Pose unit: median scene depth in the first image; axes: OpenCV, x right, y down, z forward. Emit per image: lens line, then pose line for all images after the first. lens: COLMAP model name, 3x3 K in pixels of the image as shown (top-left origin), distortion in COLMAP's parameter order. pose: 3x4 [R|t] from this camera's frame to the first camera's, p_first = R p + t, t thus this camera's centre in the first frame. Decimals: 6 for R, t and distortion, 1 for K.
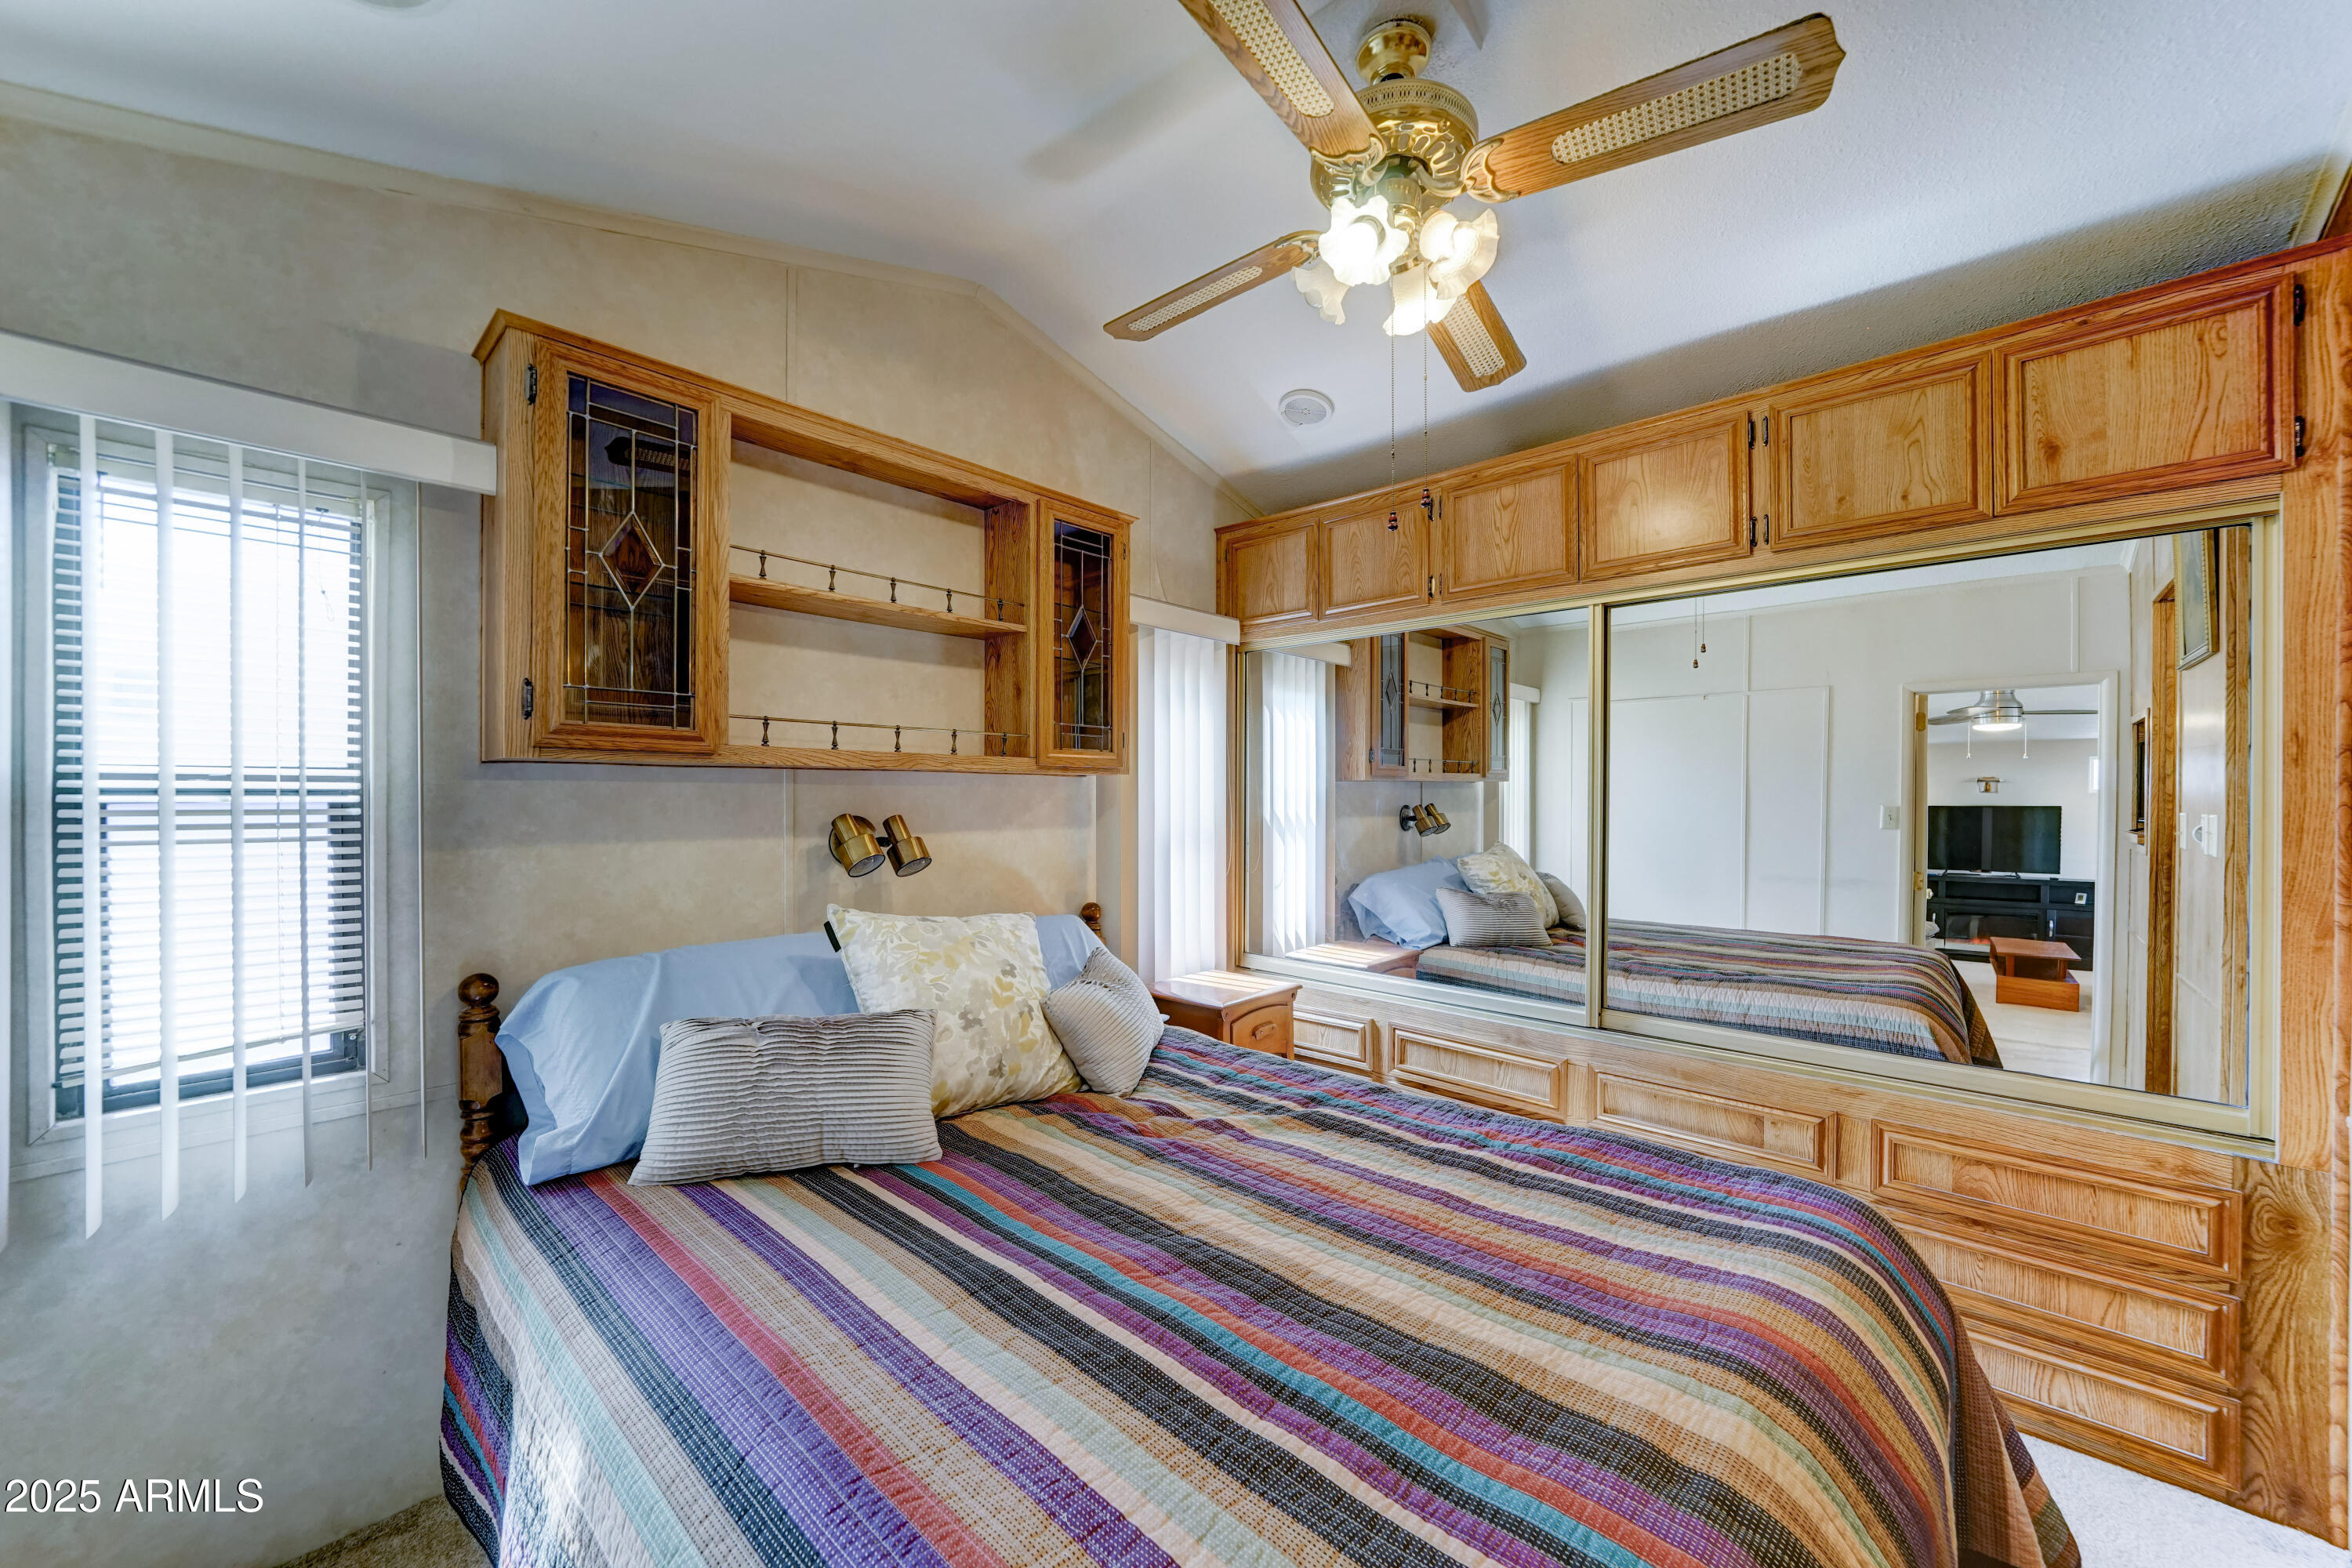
lens RADIAL K [[881.3, 0, 1180.3], [0, 881.3, 793.3], [0, 0, 1]] dist [-0.003357, -0.000104]
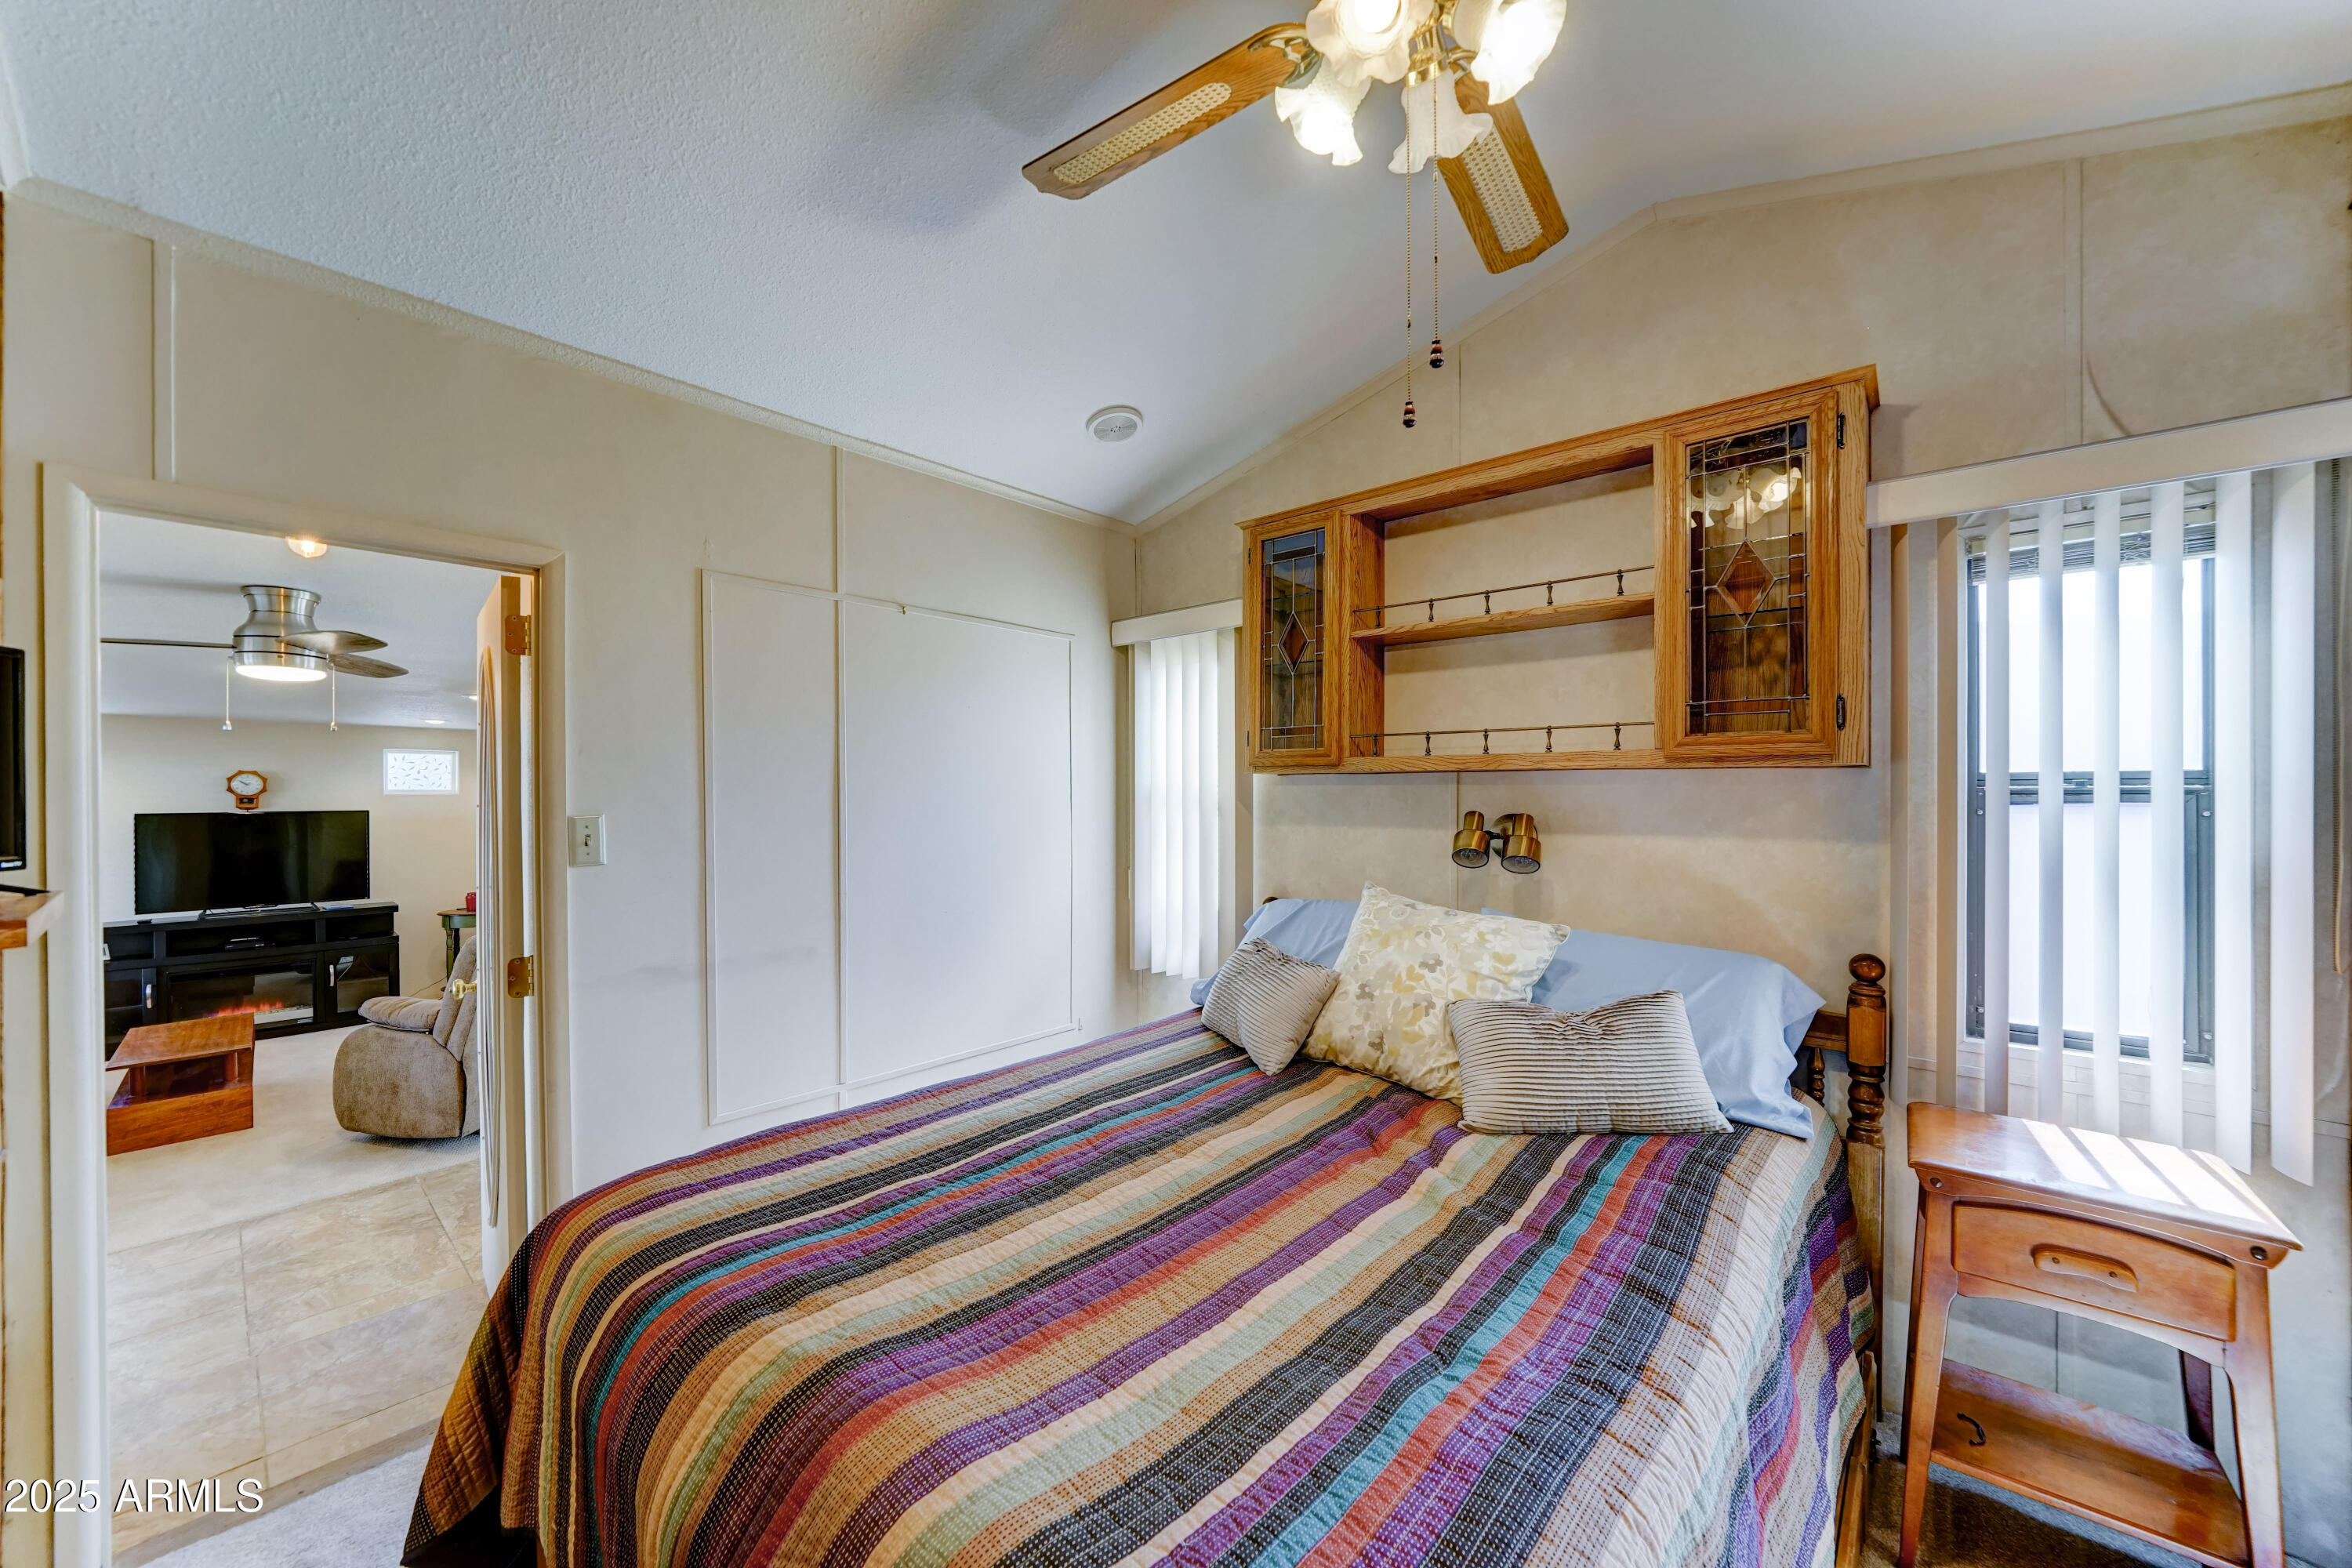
lens RADIAL K [[881.3, 0, 1180.3], [0, 881.3, 793.3], [0, 0, 1]] dist [-0.003357, -0.000104]
pose [[0.020987, -0.002925, -0.999775, 0.752599], [-0.001173, 0.999995, -0.002950, 0.004535], [0.999779, 0.001235, 0.020983, 0.623136]]
